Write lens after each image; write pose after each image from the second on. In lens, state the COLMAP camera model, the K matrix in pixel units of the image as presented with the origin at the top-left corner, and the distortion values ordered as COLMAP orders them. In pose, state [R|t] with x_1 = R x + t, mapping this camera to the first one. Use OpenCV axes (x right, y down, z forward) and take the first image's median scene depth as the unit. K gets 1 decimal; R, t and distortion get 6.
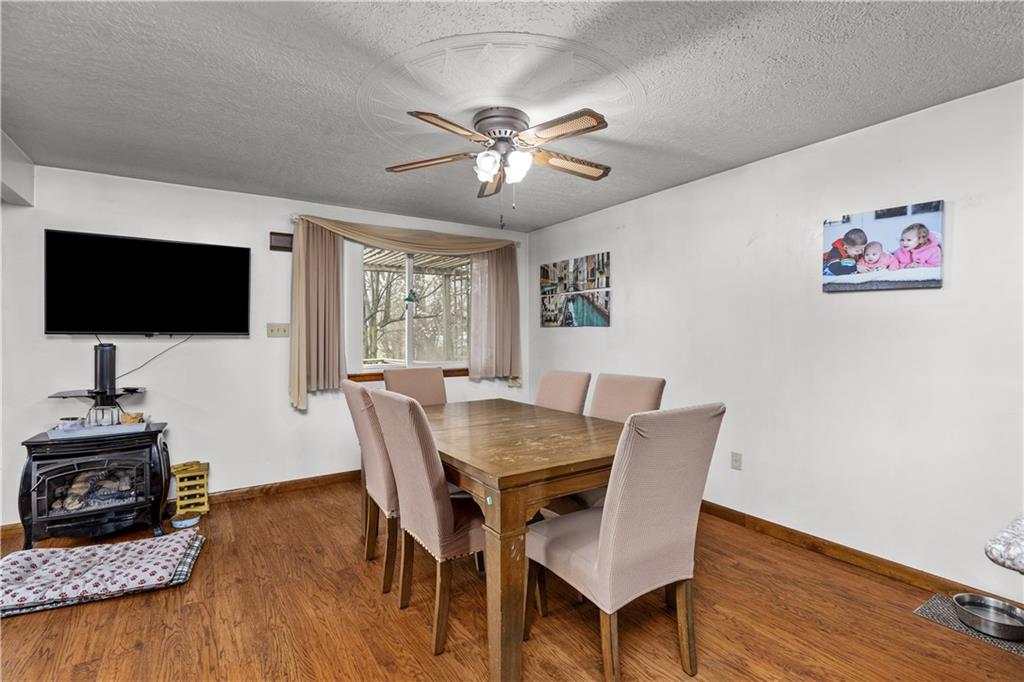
lens RADIAL K [[475.1, 0, 507.6], [0, 475.1, 331.4], [0, 0, 1]] dist [-0.007322, -0.001622]
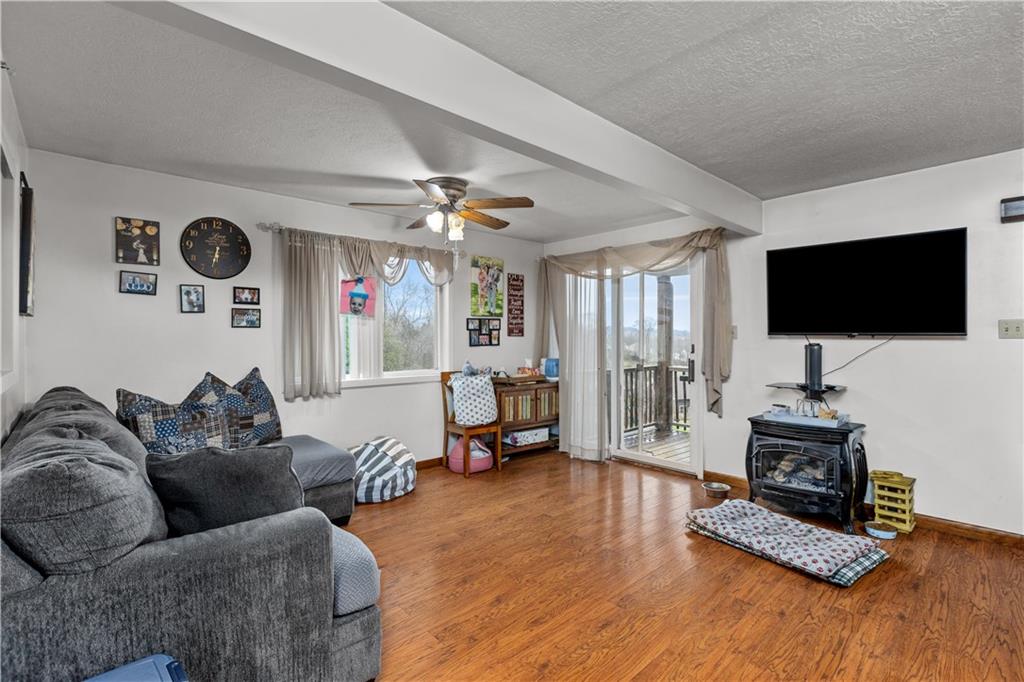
lens RADIAL K [[475.1, 0, 510.0], [0, 475.1, 337.1], [0, 0, 1]] dist [-0.007322, -0.001622]
pose [[0.163558, 0.003297, -0.986528, 0.151855], [0.009419, 0.999944, 0.004903, -0.001259], [0.986489, -0.010094, 0.163518, 0.131529]]
